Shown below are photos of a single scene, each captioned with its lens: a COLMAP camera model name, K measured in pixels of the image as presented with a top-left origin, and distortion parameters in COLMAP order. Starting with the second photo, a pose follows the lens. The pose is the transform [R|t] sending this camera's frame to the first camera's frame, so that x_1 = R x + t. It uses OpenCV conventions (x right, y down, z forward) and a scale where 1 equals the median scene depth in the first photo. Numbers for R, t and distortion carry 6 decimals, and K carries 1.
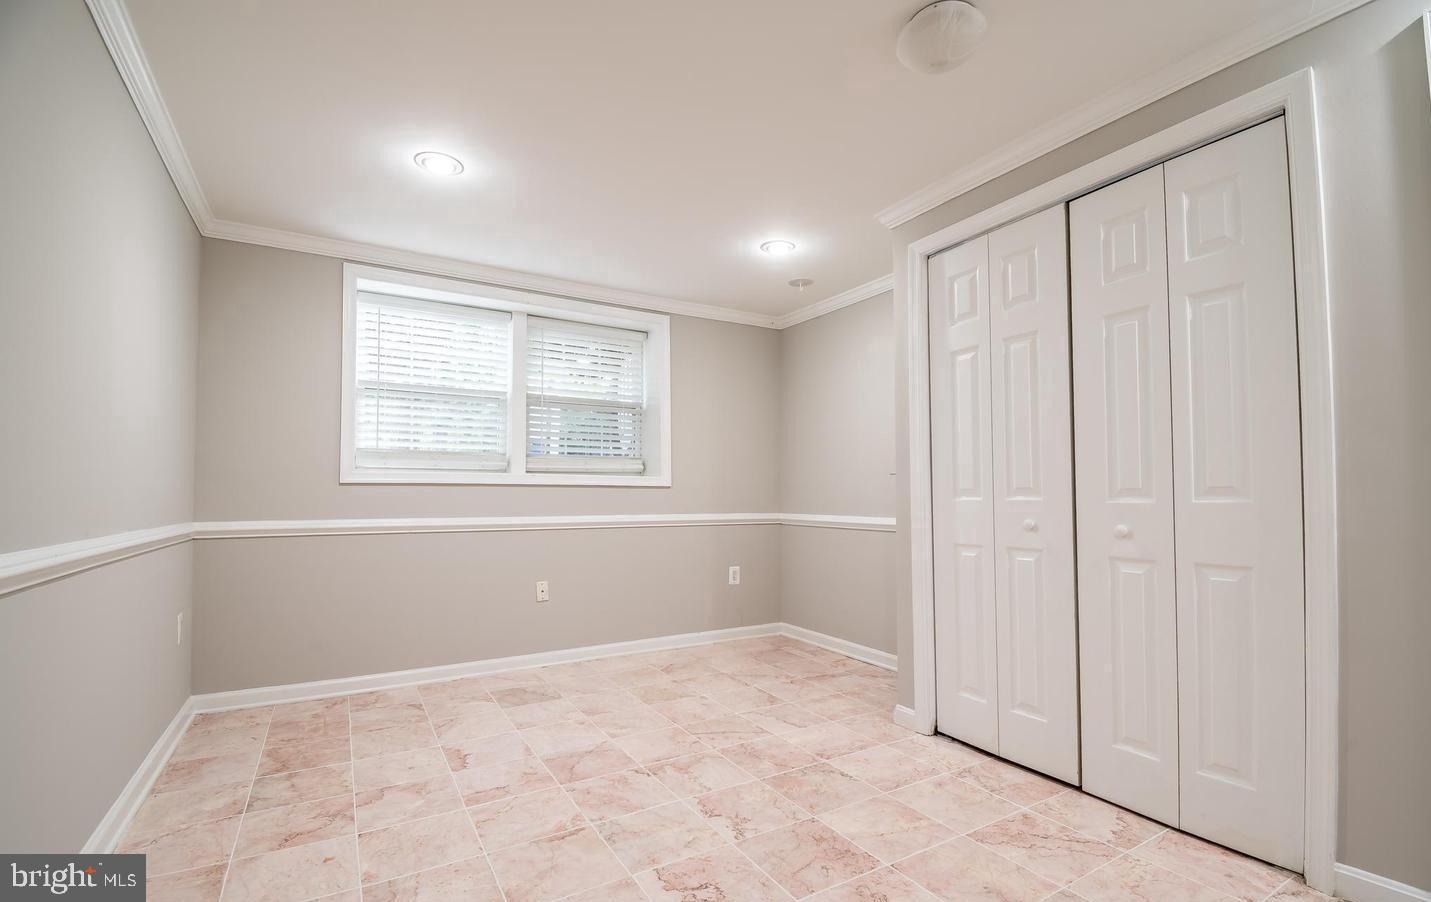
lens RADIAL K [[631.2, 0, 719.9], [0, 631.2, 479.2], [0, 0, 1]] dist [0.019458, -0.025486]
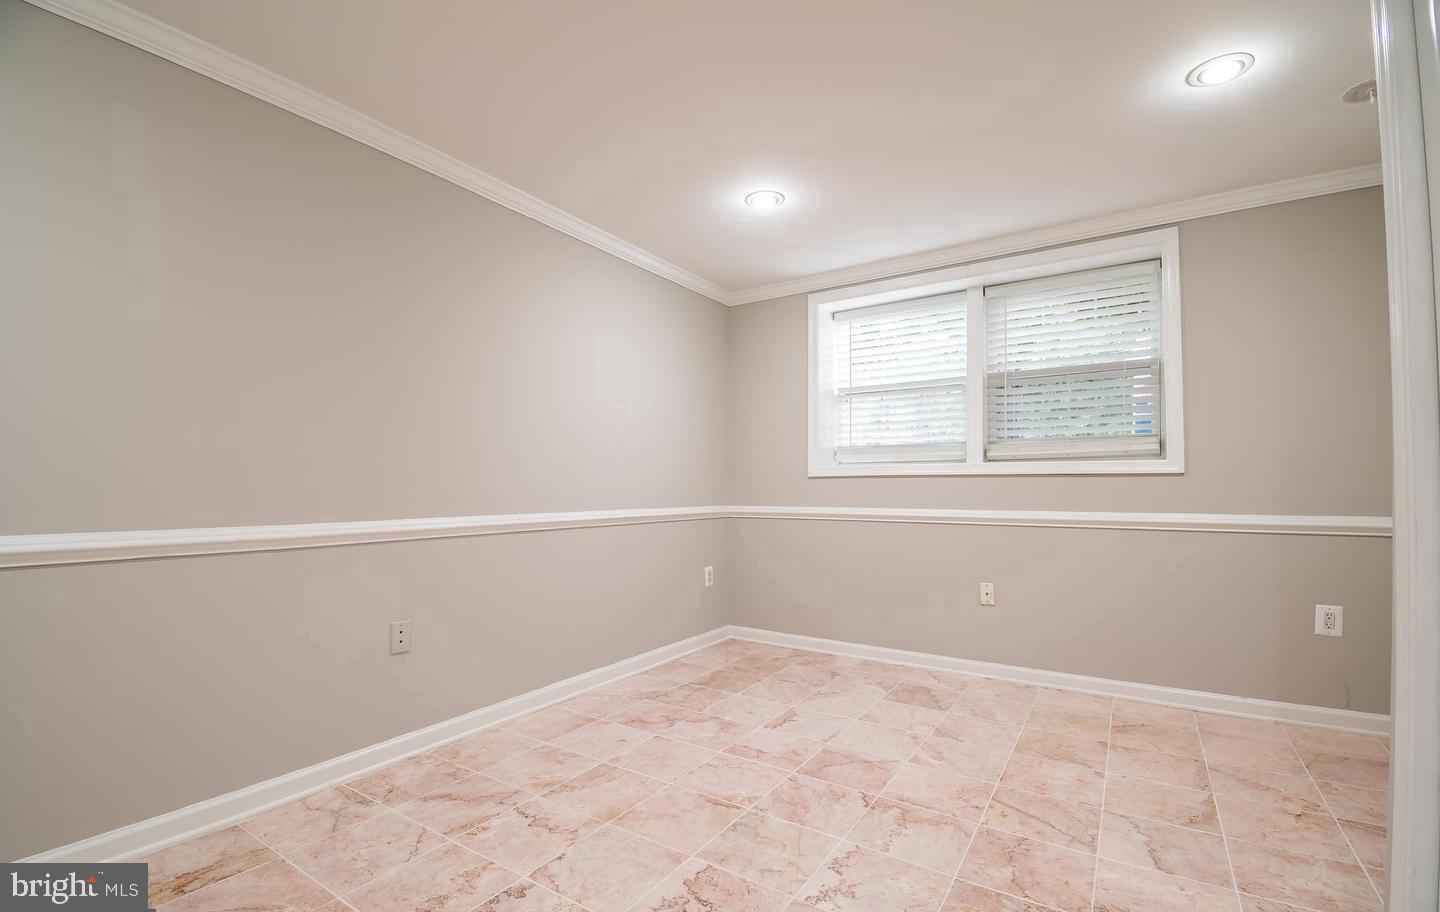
lens RADIAL K [[632.1, 0, 717.9], [0, 632.1, 481.0], [0, 0, 1]] dist [0.019172, -0.025698]
pose [[0.430170, -0.010513, -0.902687, 0.434928], [0.026023, 0.999661, 0.000759, 0.008241], [0.902373, -0.023817, 0.430297, 0.324702]]
